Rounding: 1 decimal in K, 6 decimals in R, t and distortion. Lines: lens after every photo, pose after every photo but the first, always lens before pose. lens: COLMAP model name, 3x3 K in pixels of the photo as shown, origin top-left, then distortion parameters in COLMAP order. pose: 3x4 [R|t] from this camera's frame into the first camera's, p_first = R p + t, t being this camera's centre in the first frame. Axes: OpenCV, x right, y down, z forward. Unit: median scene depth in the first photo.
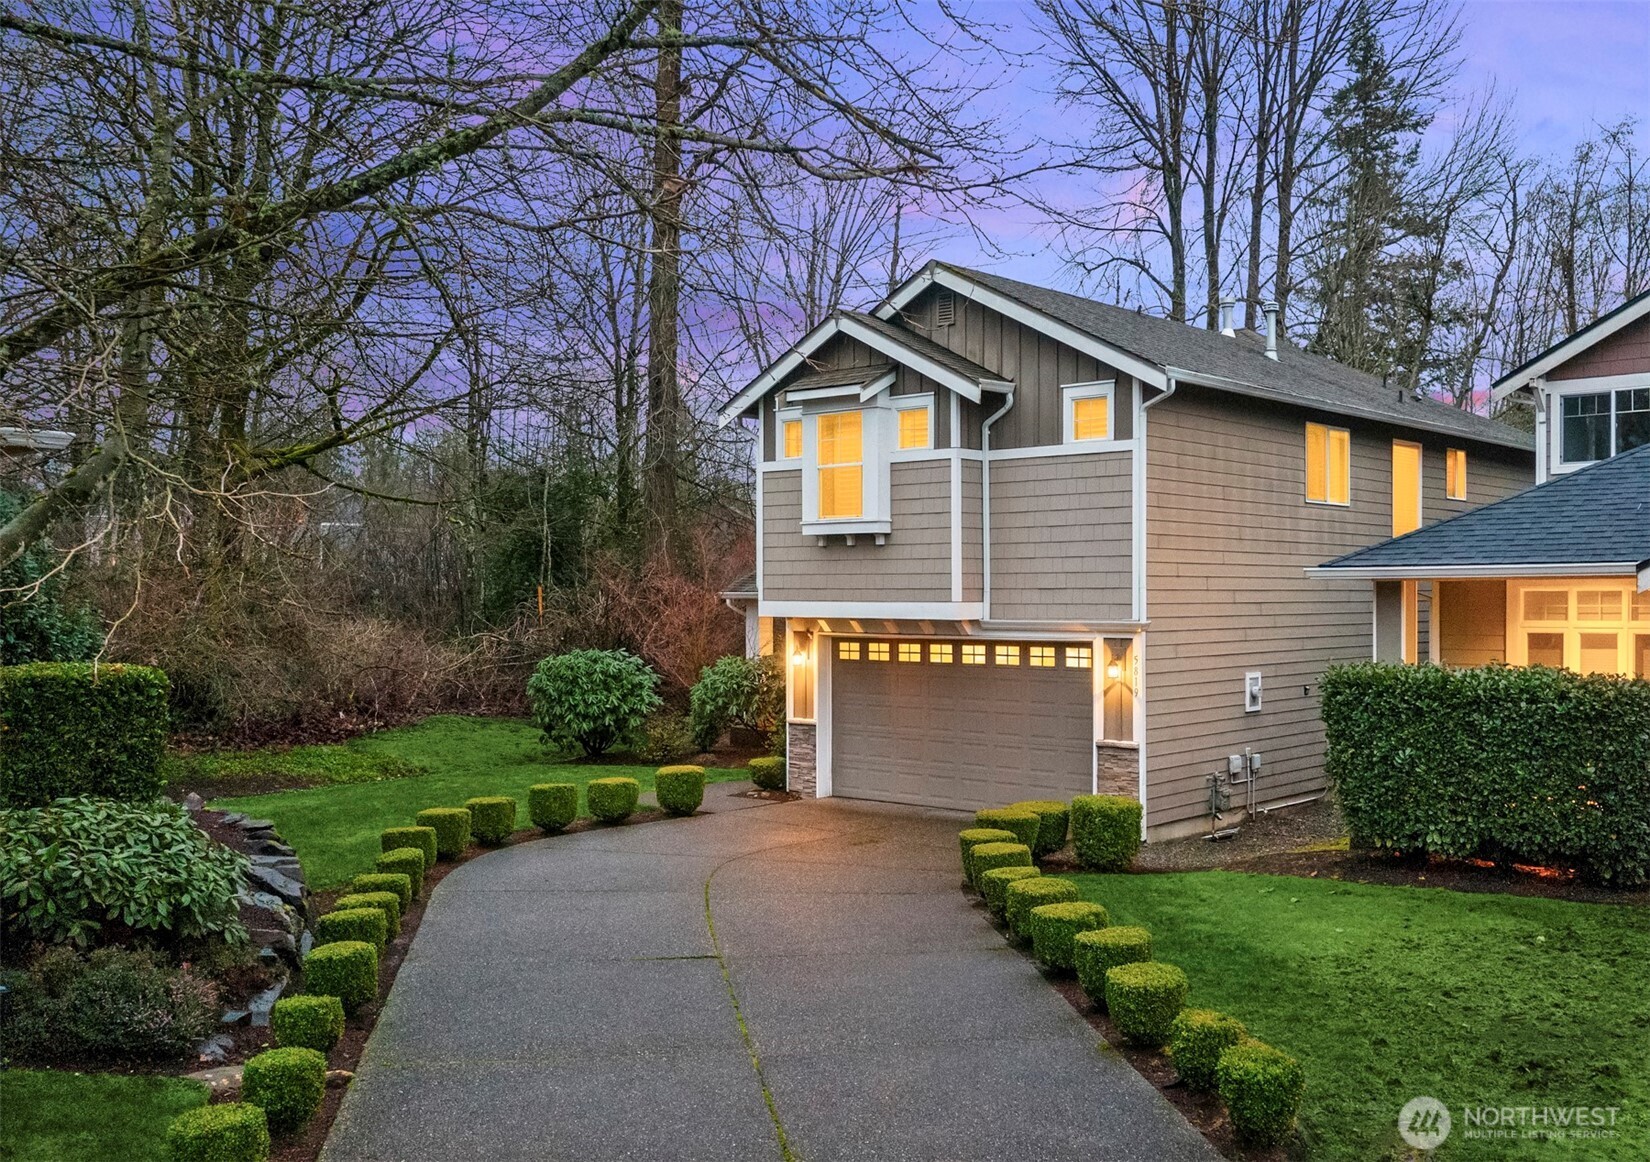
lens RADIAL K [[1505.0, 0, 825.0], [0, 1505.0, 581.0], [0, 0, 1]] dist [-0.005582, -0.019110]
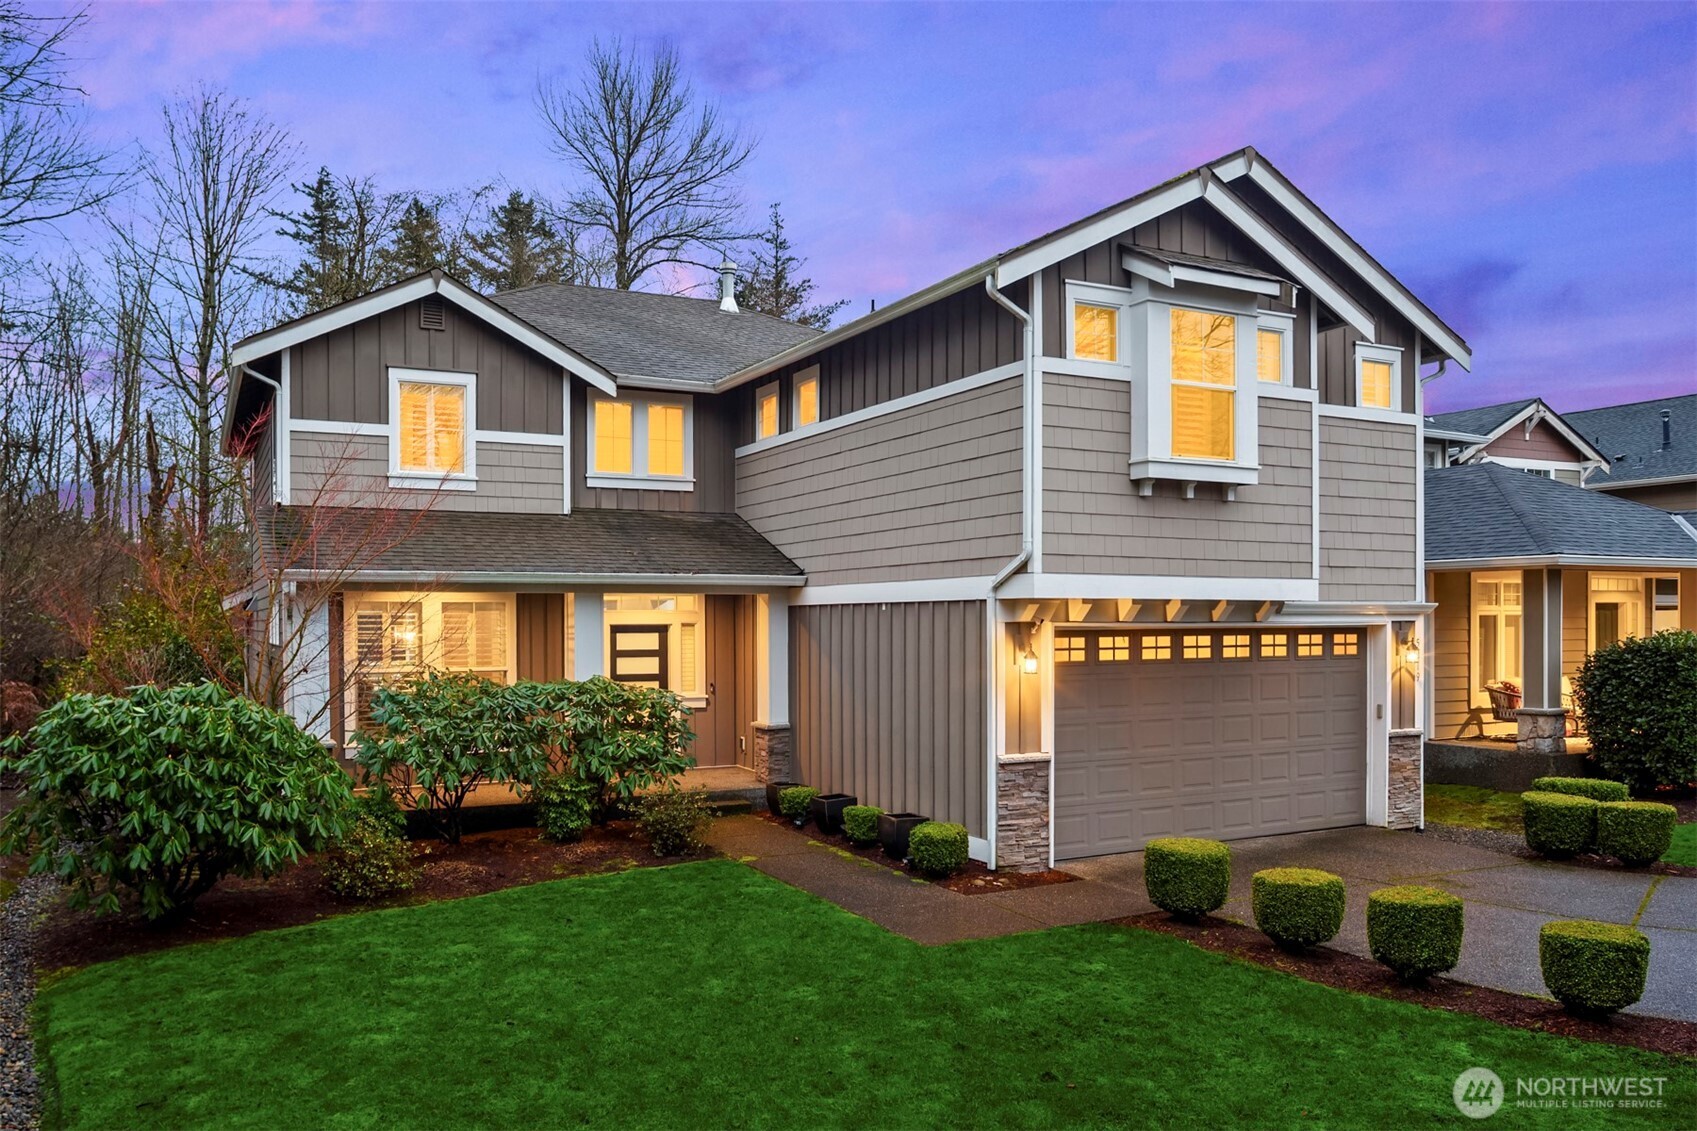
lens RADIAL K [[1213.4, 0, 760.4], [0, 1213.4, 631.7], [0, 0, 1]] dist [-0.033898, 0.003547]
pose [[0.393525, -0.016597, 0.919164, -0.578289], [-0.011259, 0.999675, 0.022871, 0.027647], [-0.919245, -0.019349, 0.393211, 0.938620]]
